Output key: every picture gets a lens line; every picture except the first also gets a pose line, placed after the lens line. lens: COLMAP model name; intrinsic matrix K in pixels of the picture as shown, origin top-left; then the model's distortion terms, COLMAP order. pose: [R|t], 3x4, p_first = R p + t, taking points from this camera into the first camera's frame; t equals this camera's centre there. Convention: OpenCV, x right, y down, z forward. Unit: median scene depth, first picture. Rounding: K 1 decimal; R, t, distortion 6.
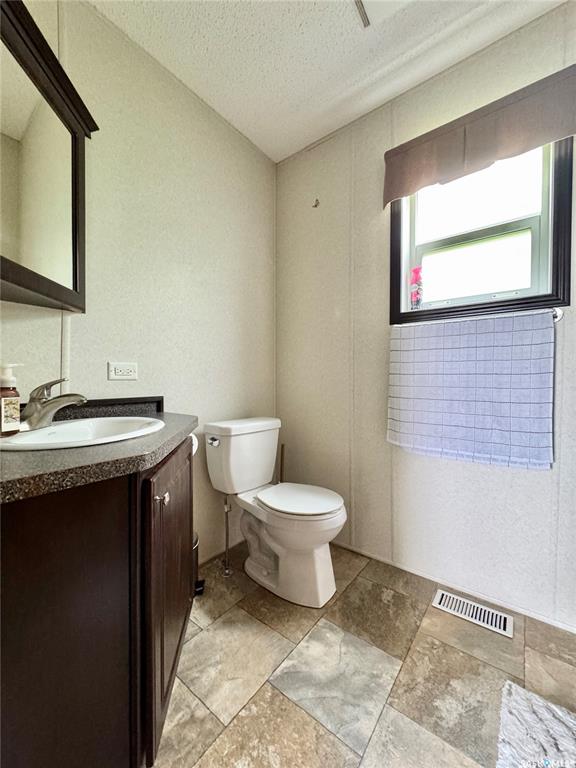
lens RADIAL K [[311.1, 0, 289.1], [0, 311.1, 382.1], [0, 0, 1]] dist [-0.003755, 0.000047]
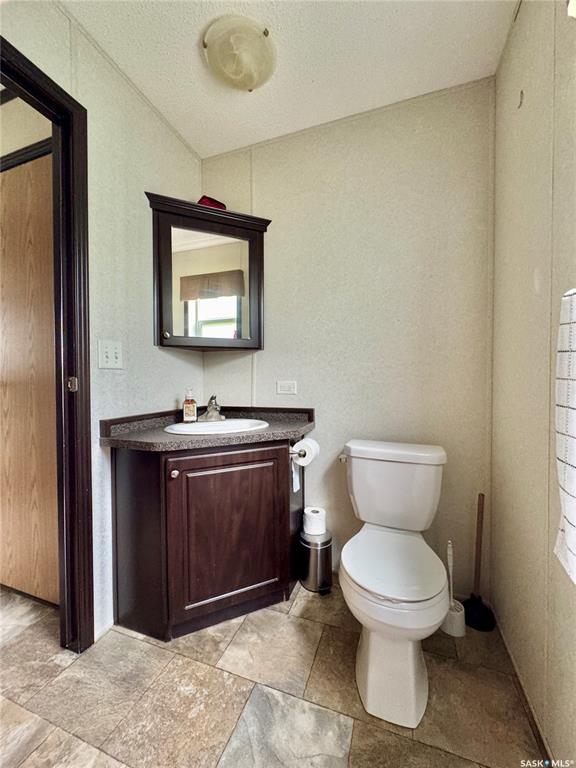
lens RADIAL K [[311.1, 0, 286.6], [0, 311.1, 382.2], [0, 0, 1]] dist [-0.003755, 0.000047]
pose [[0.296629, 0.011907, -0.954919, 0.885066], [-0.005979, 0.999926, 0.010611, -0.085686], [0.954974, 0.002562, 0.296678, 0.704723]]
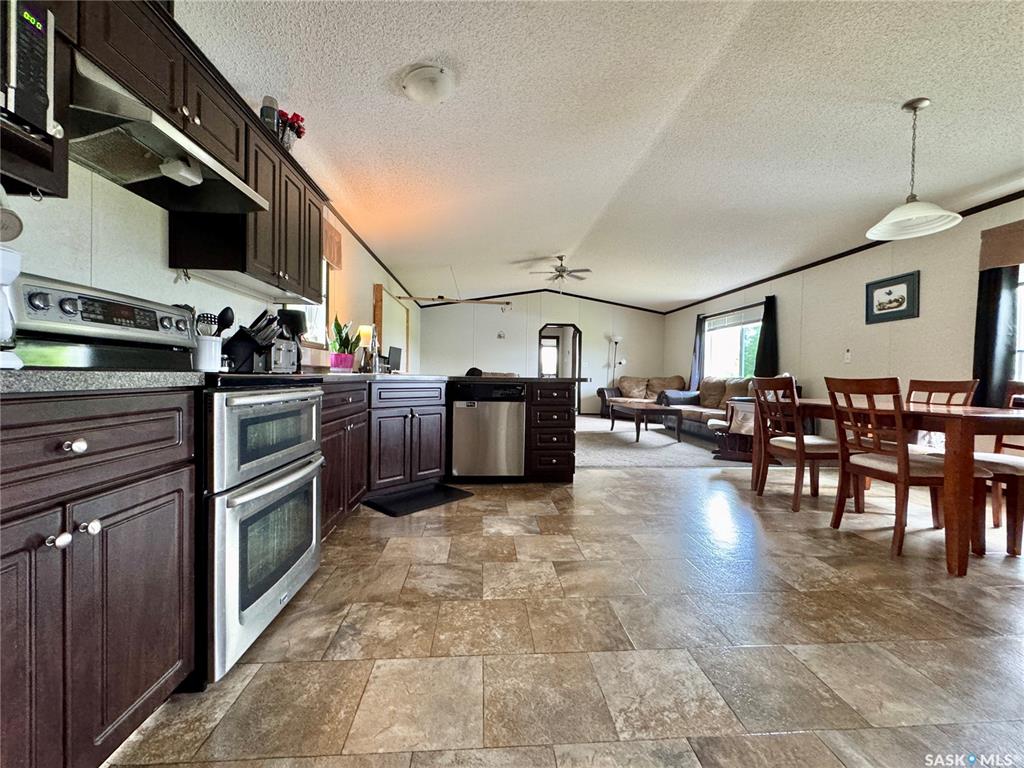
lens RADIAL K [[414.9, 0, 510.4], [0, 414.9, 382.9], [0, 0, 1]] dist [-0.003755, 0.000047]
pose [[-0.662016, -0.024998, 0.749072, -1.538844], [-0.005879, 0.999586, 0.028163, 0.027556], [-0.749466, 0.014241, -0.661889, 2.429289]]
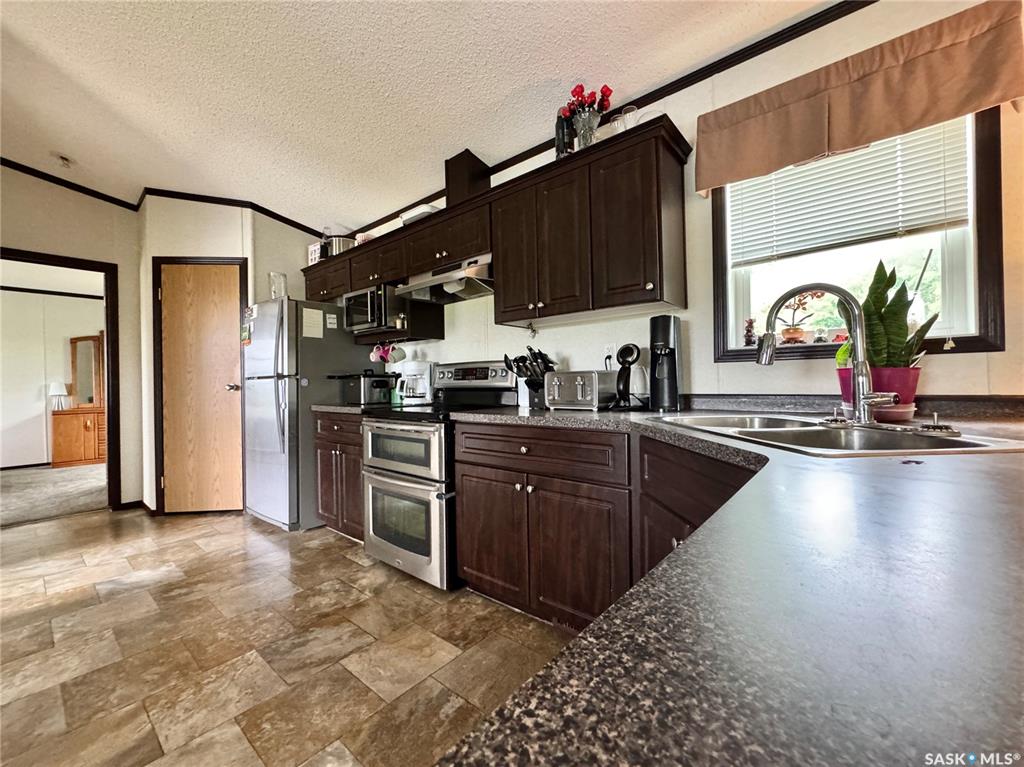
lens RADIAL K [[414.9, 0, 511.6], [0, 414.9, 380.7], [0, 0, 1]] dist [-0.003755, 0.000047]
pose [[0.998922, -0.021702, -0.041035, 0.646303], [0.020902, 0.999585, -0.019834, -0.051945], [0.041449, 0.018955, 0.998961, 0.049116]]
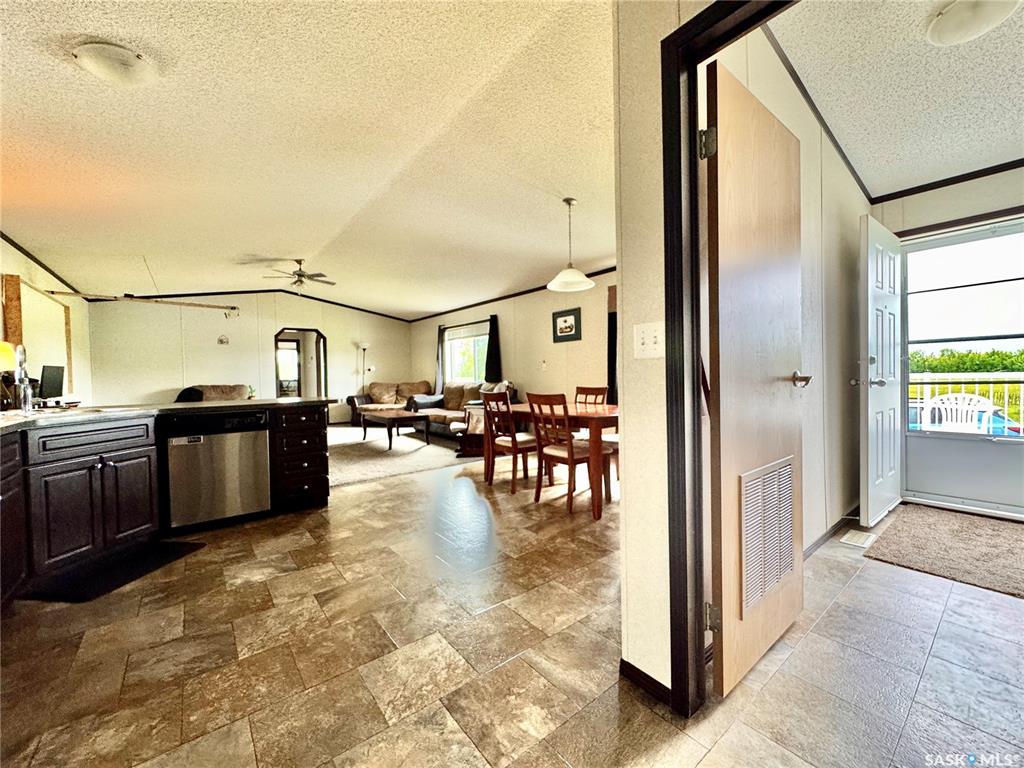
lens RADIAL K [[414.9, 0, 515.0], [0, 414.9, 381.5], [0, 0, 1]] dist [-0.003755, 0.000047]
pose [[-0.968770, 0.012085, 0.247666, -1.664580], [0.021370, 0.999165, 0.034837, -0.141574], [-0.247038, 0.039042, -0.968219, 2.637632]]
